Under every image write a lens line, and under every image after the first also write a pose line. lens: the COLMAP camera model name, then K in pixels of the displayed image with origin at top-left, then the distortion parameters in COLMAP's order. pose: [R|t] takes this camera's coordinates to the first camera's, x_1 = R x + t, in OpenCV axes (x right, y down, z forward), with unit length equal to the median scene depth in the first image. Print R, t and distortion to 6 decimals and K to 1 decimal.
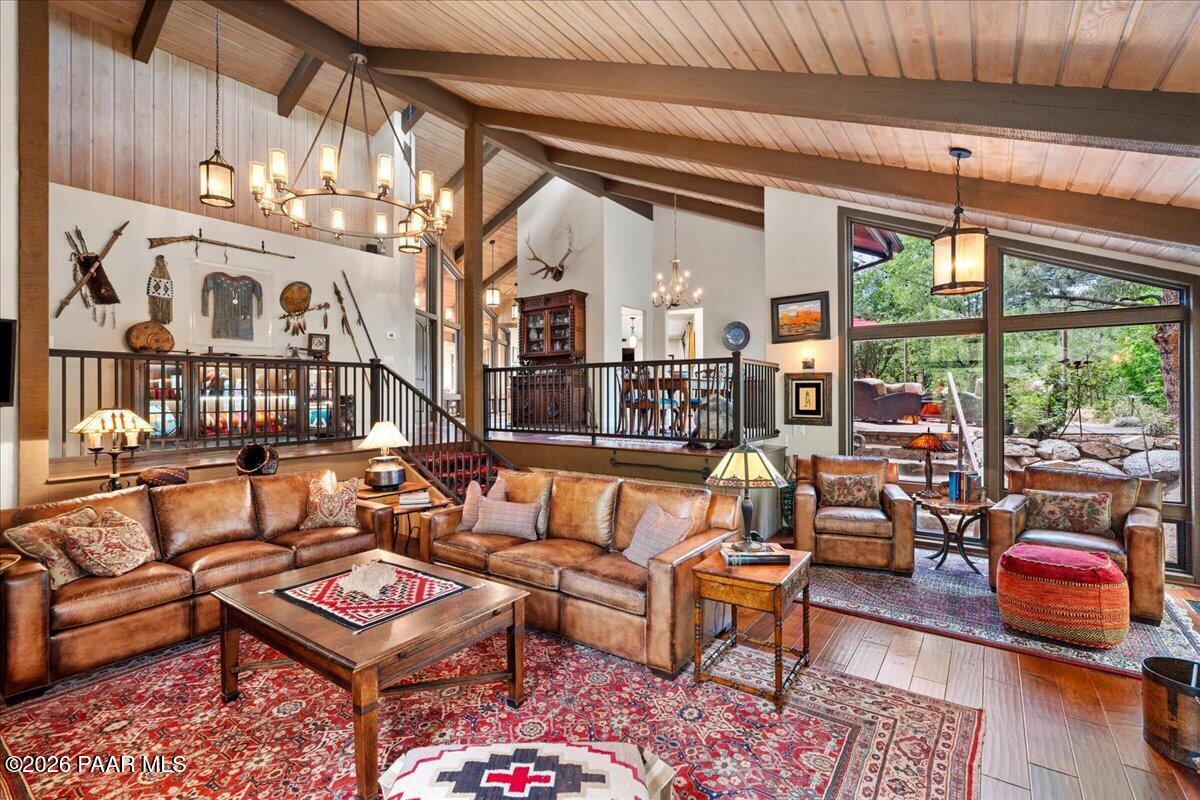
lens RADIAL K [[541.3, 0, 598.6], [0, 541.3, 391.0], [0, 0, 1]] dist [-0.002581, -0.000598]
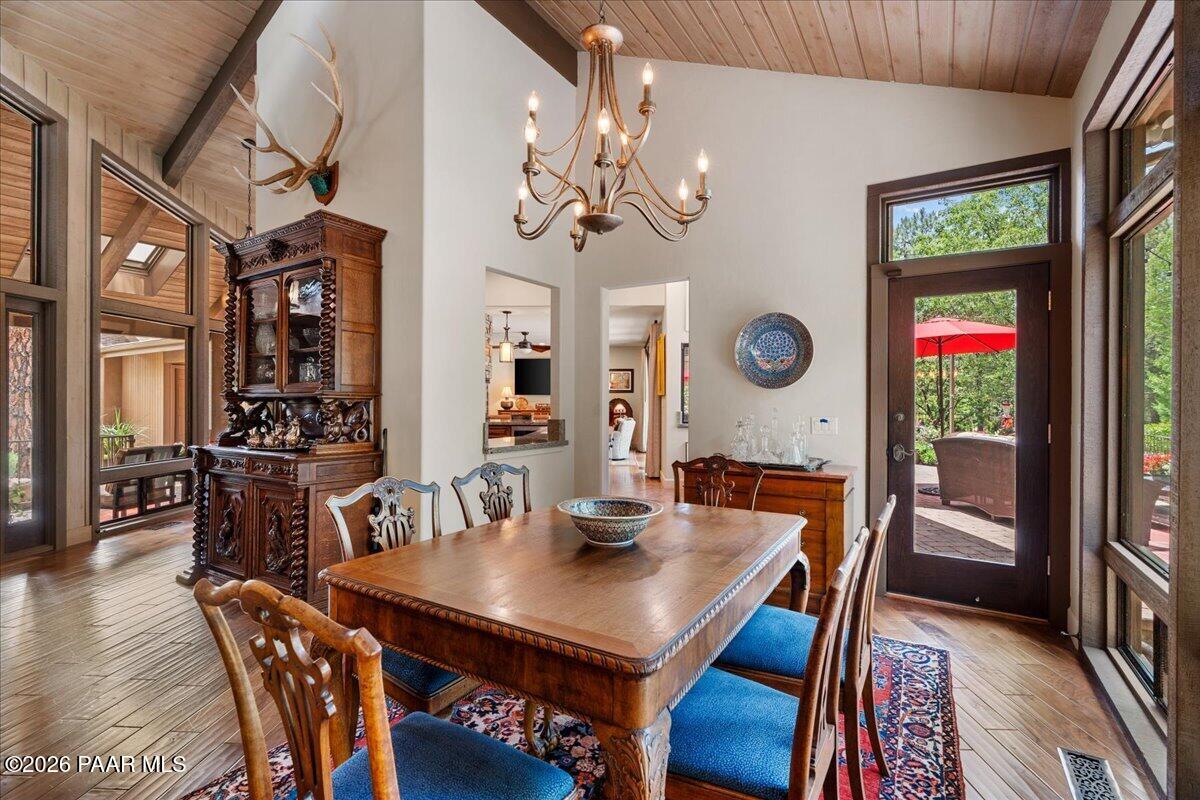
lens RADIAL K [[539.0, 0, 598.6], [0, 539.0, 396.8], [0, 0, 1]] dist [-0.001665, -0.000101]
pose [[0.998179, 0.004626, 0.060140, 0.195005], [-0.005048, 0.999964, 0.006865, -0.130572], [-0.060106, -0.007156, 0.998166, 1.168480]]
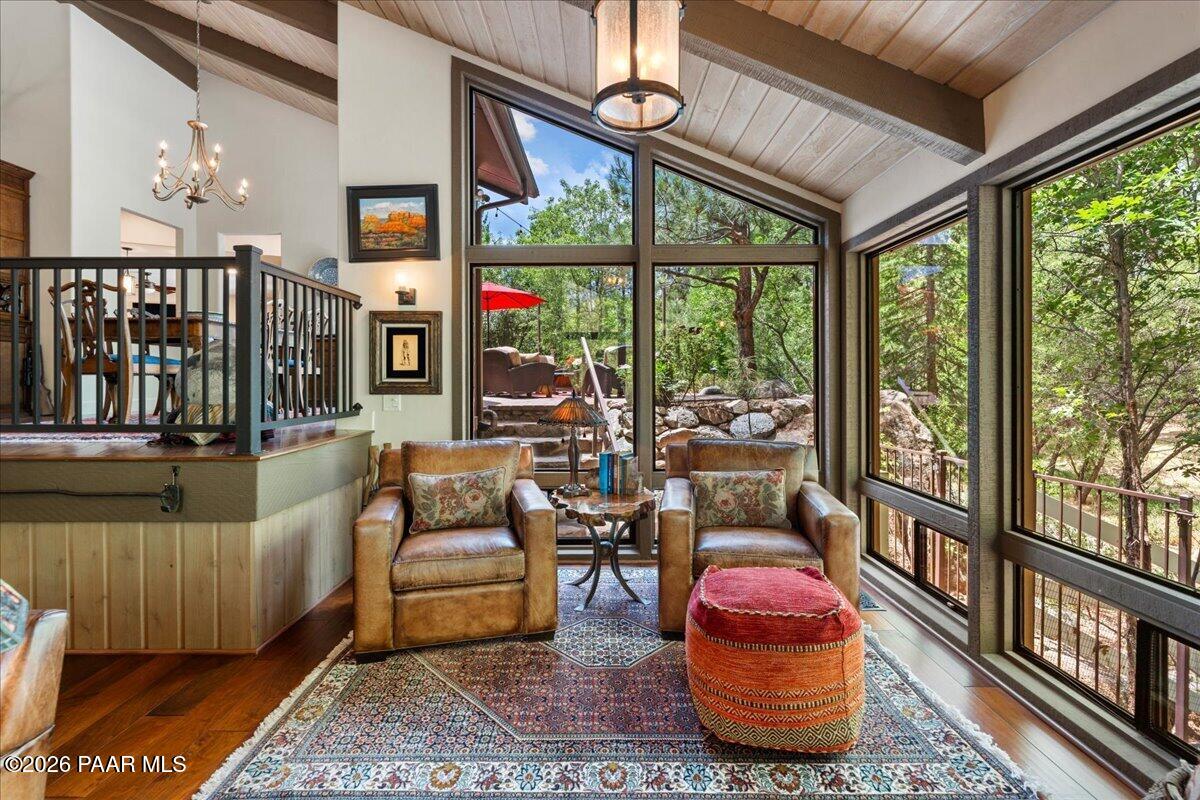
lens RADIAL K [[545.0, 0, 597.8], [0, 545.0, 383.8], [0, 0, 1]] dist [-0.002019, -0.000006]
pose [[0.810690, -0.008455, 0.585414, 0.223384], [-0.001857, 0.999854, 0.017013, 0.044763], [-0.585472, -0.014880, 0.810556, 0.405160]]
